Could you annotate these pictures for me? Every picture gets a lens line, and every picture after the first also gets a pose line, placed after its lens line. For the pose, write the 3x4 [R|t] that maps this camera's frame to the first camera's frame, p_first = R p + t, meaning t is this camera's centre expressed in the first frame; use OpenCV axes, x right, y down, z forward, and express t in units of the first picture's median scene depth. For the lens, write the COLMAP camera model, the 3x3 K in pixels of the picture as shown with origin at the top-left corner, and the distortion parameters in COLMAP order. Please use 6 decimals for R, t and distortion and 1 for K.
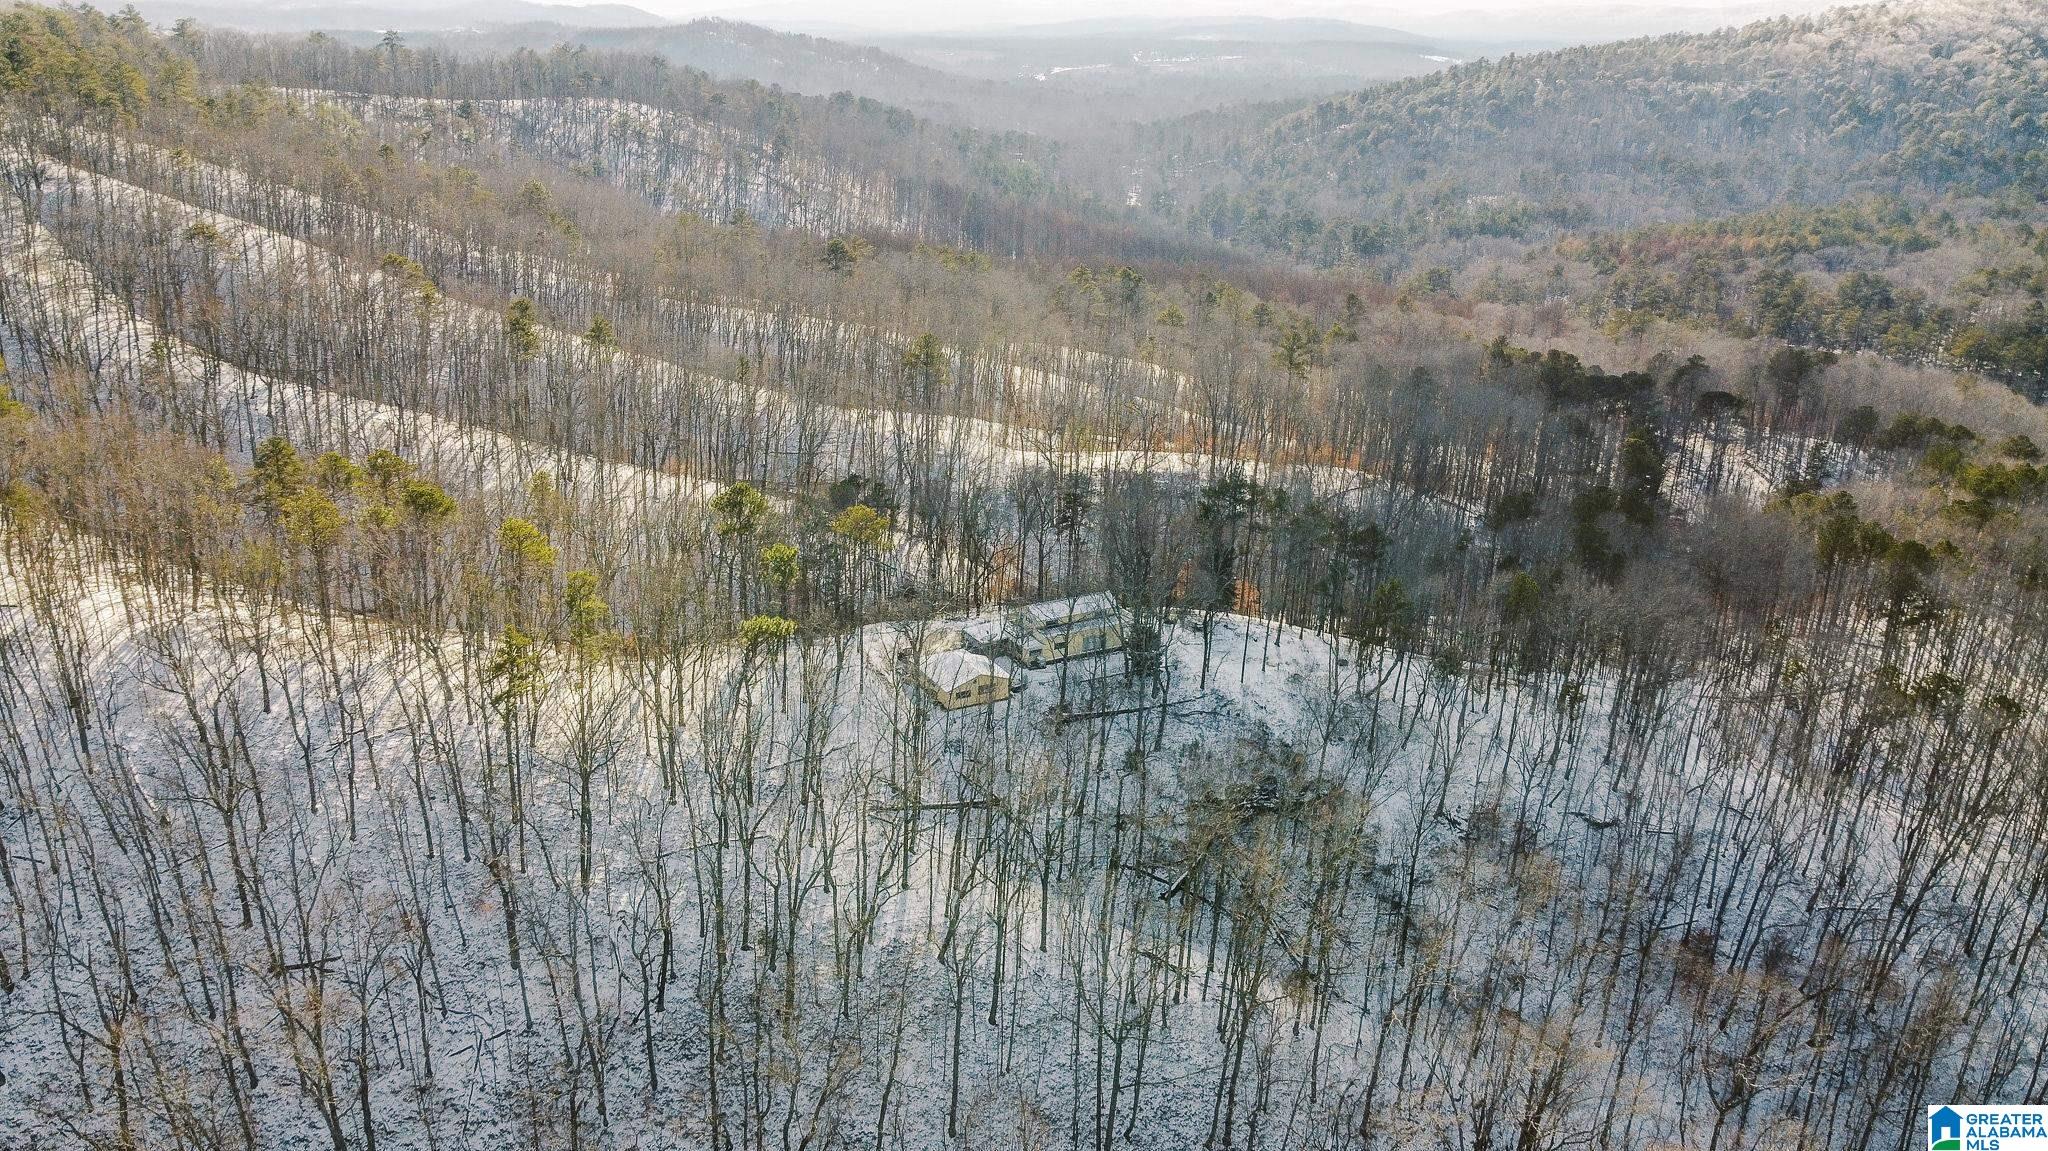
lens RADIAL K [[1518.0, 0, 1024.0], [0, 1518.0, 575.5], [0, 0, 1]] dist [-0.002541, -0.006426]
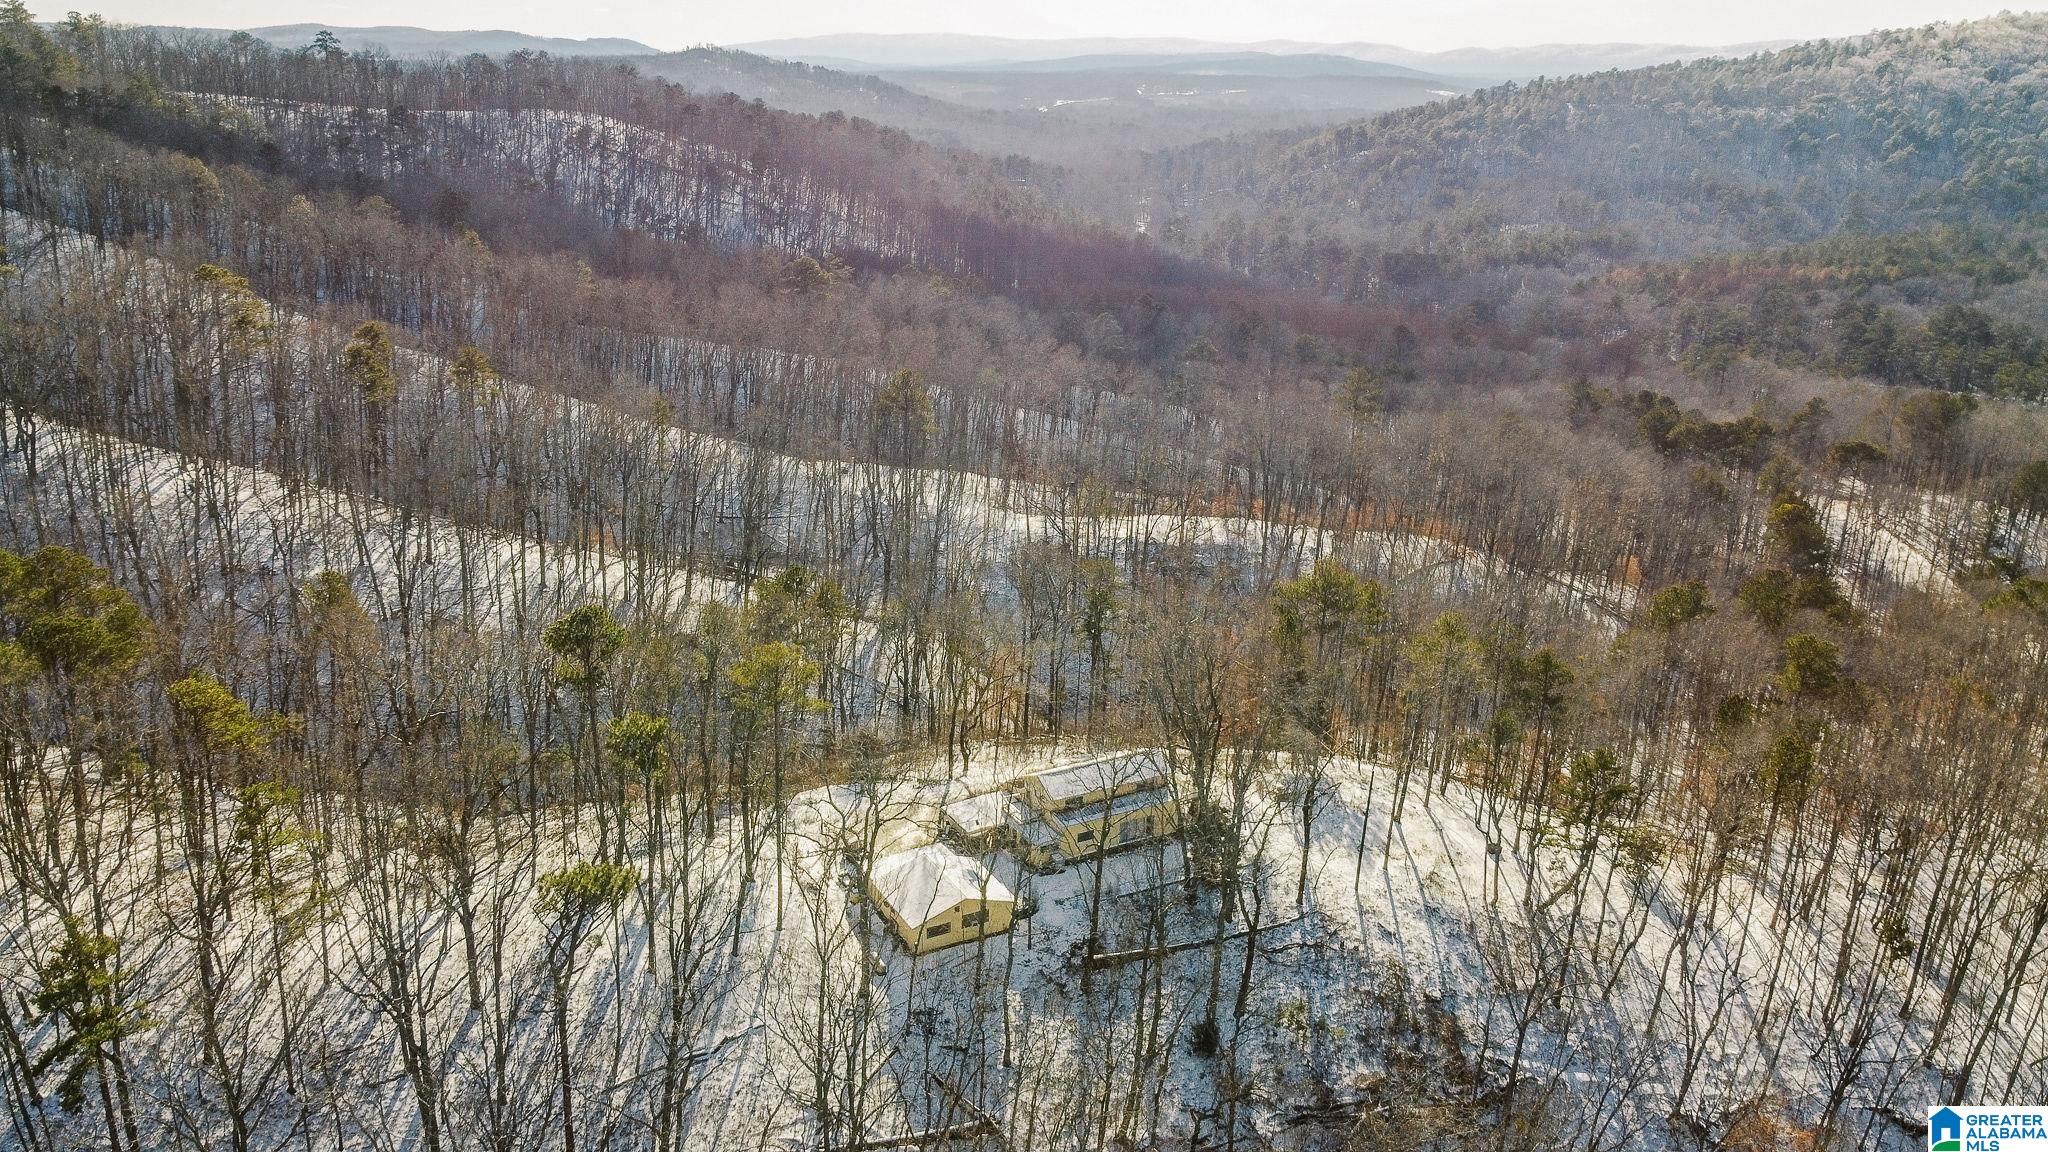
lens RADIAL K [[1531.9, 0, 1024.0], [0, 1531.9, 576.0], [0, 0, 1]] dist [-0.002510, -0.000883]
pose [[0.999992, 0.003962, 0.000077, -0.001069], [-0.003959, 0.999716, -0.023514, -0.013391], [-0.000170, 0.023513, 0.999724, 0.082218]]
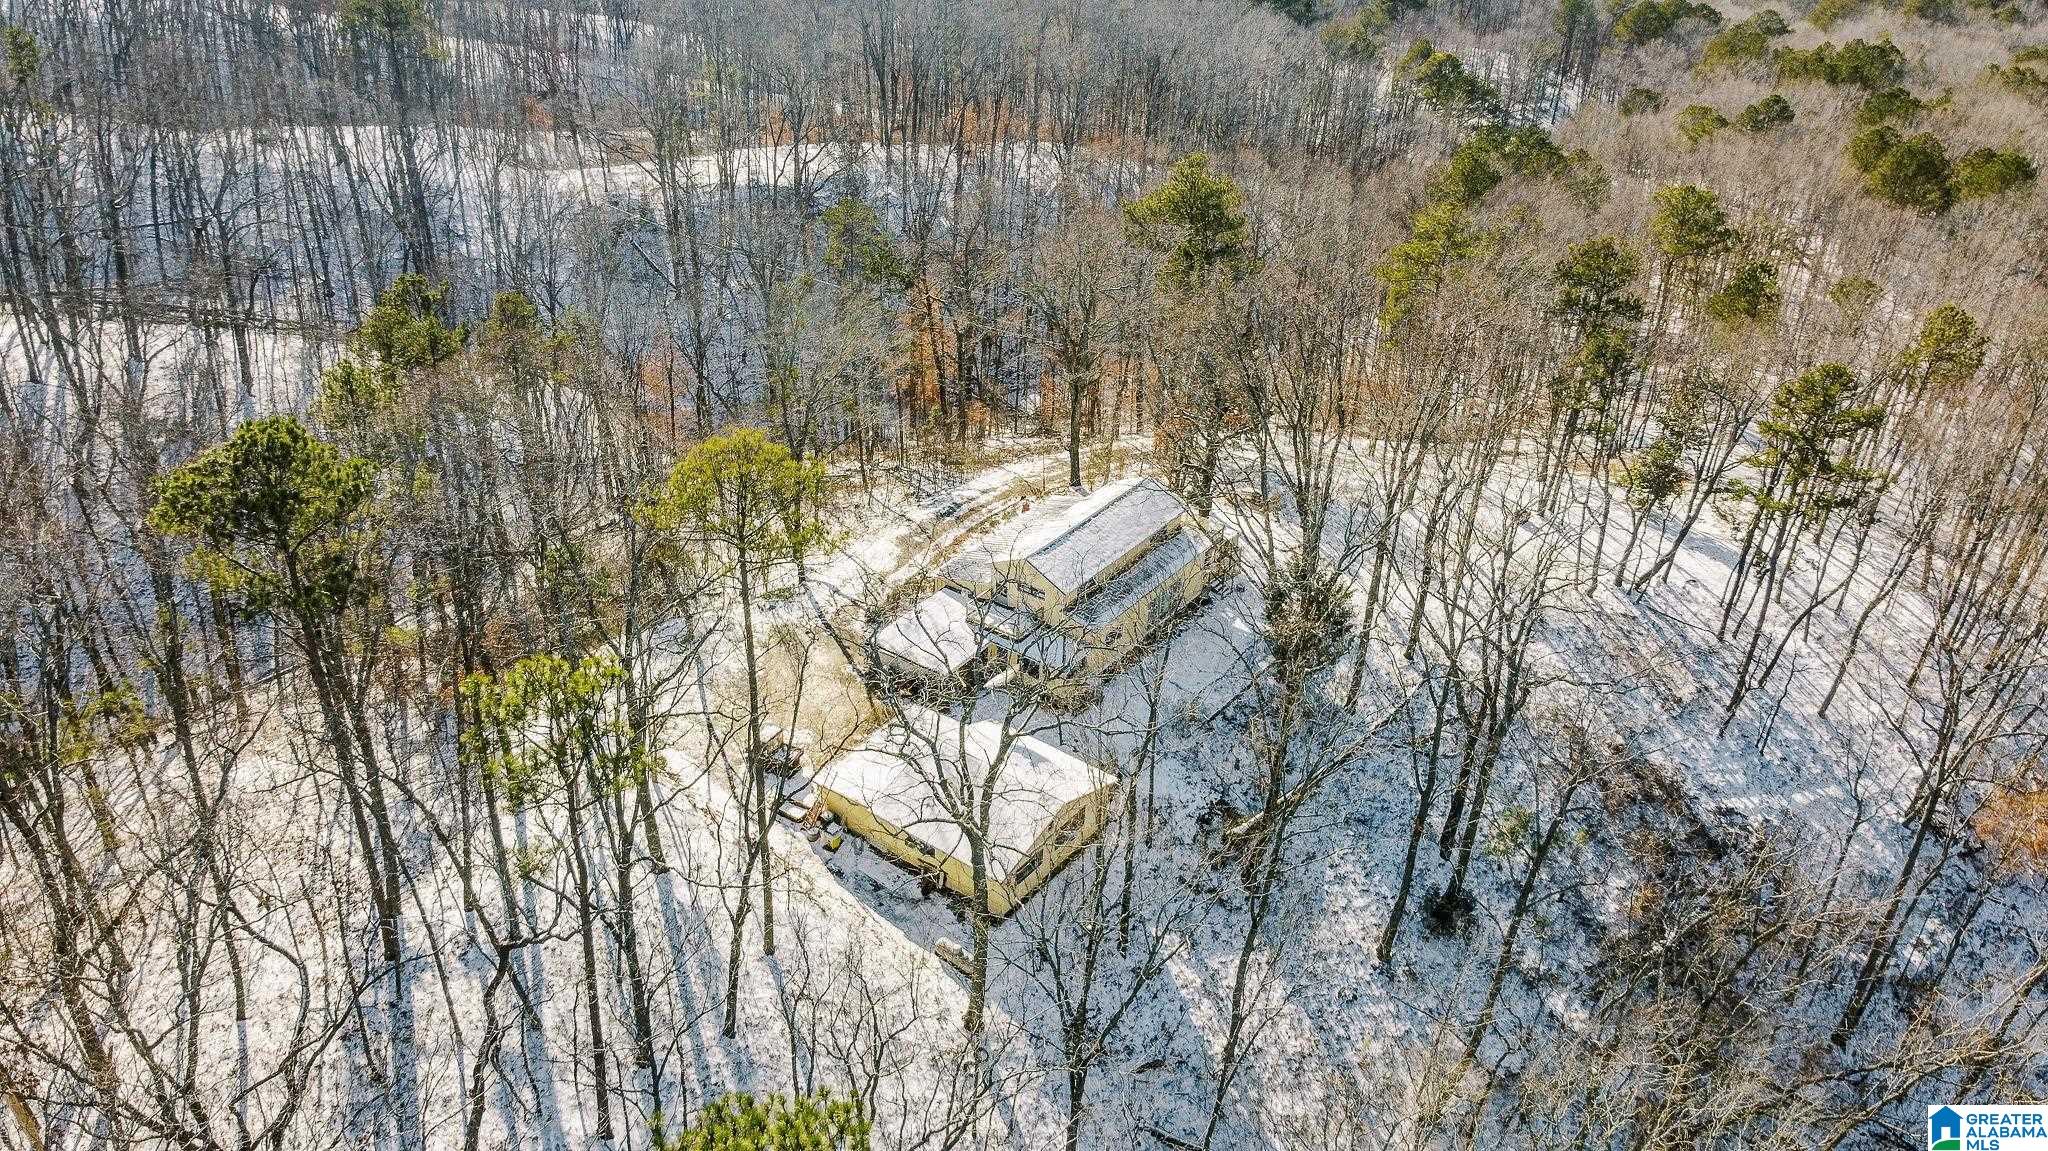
lens RADIAL K [[1531.9, 0, 1024.0], [0, 1531.9, 575.5], [0, 0, 1]] dist [-0.002510, -0.000883]
pose [[0.909488, -0.203948, 0.362267, -0.037869], [0.129740, 0.967118, 0.218748, -0.016756], [-0.394968, -0.151948, 0.906042, 0.160162]]
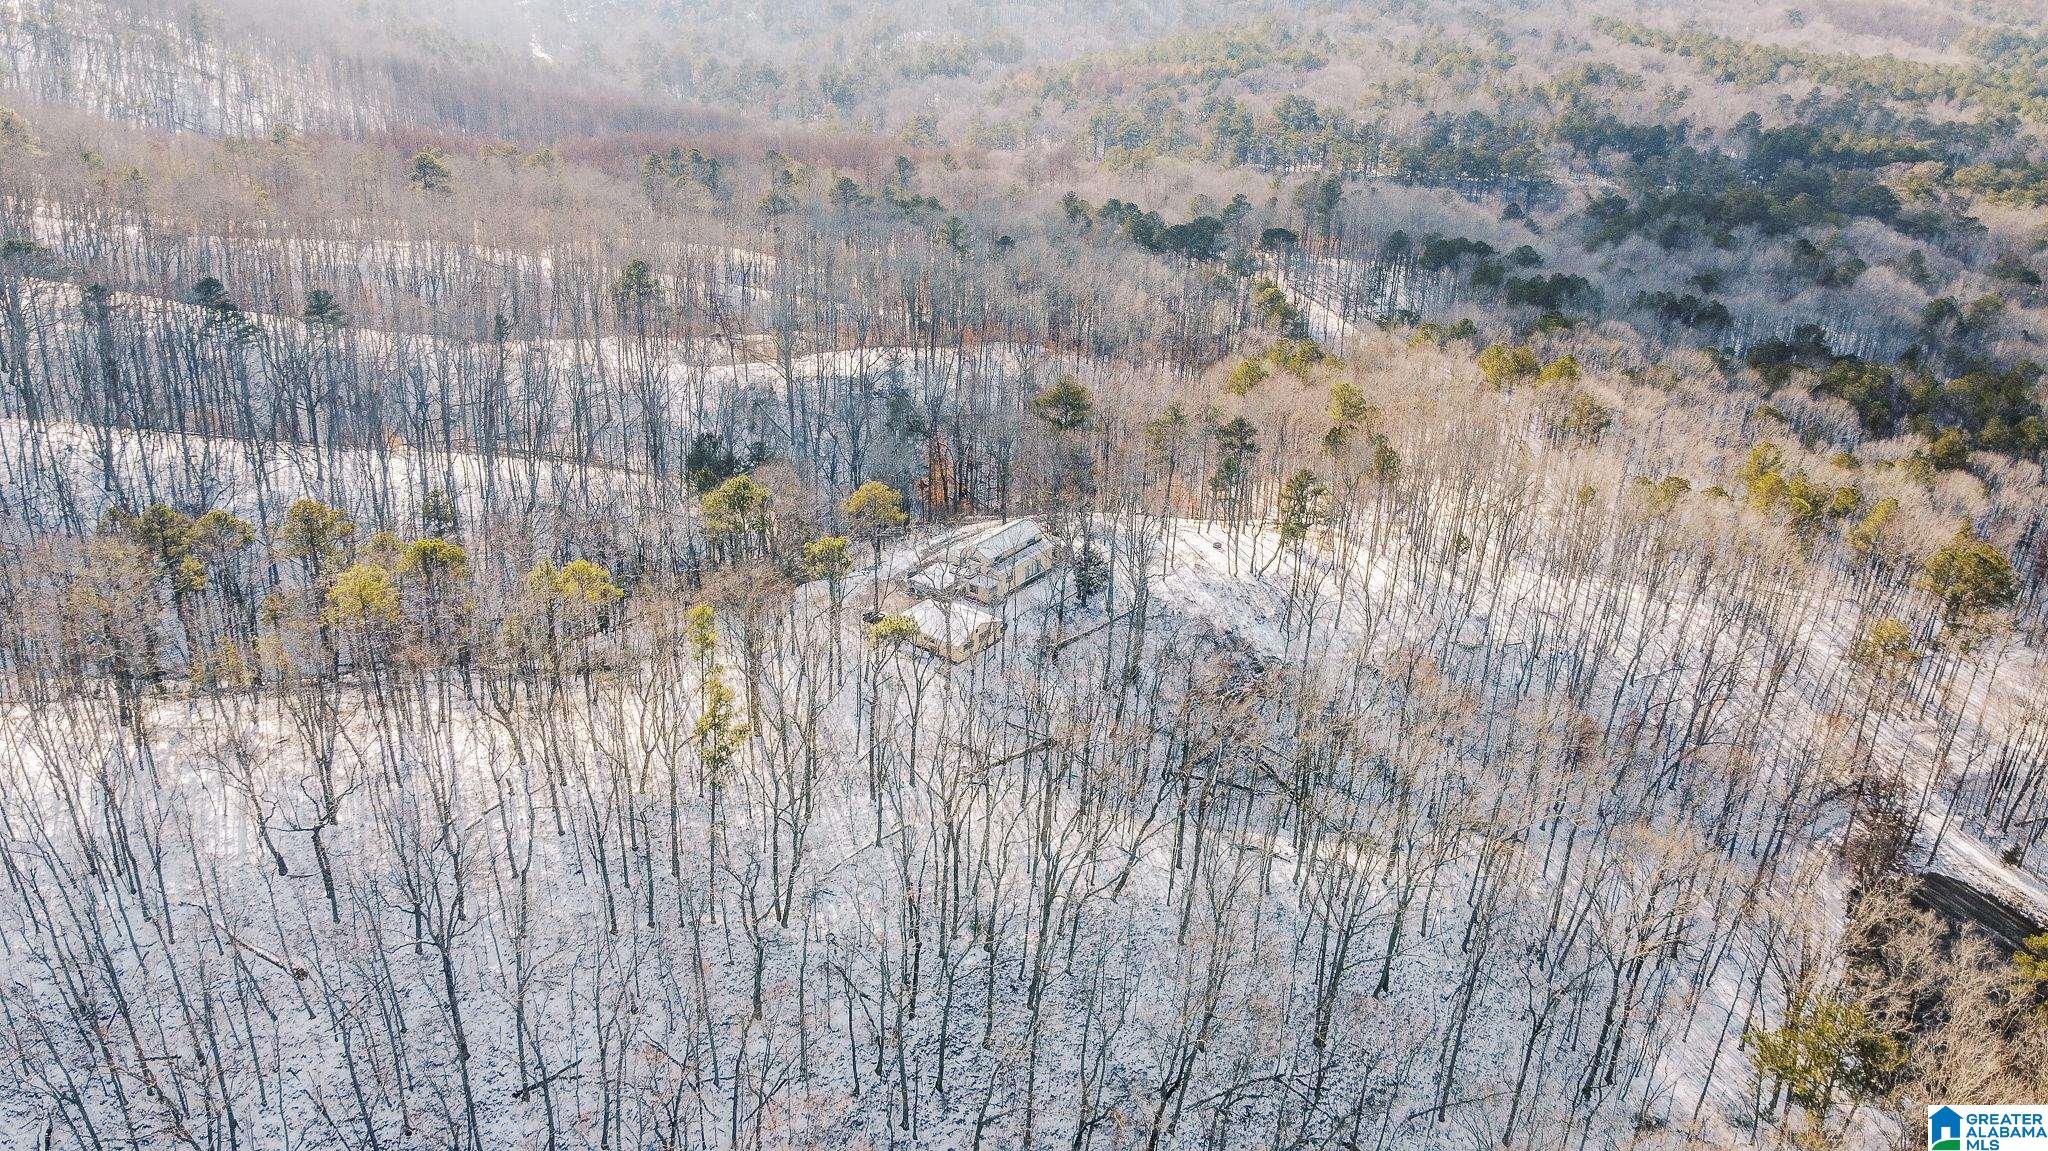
lens RADIAL K [[1531.9, 0, 1024.0], [0, 1531.9, 575.5], [0, 0, 1]] dist [-0.002510, -0.000883]
pose [[0.914092, -0.178485, 0.364113, -0.088615], [0.139763, 0.981576, 0.130289, -0.023131], [-0.380659, -0.068207, 0.922197, 0.007628]]
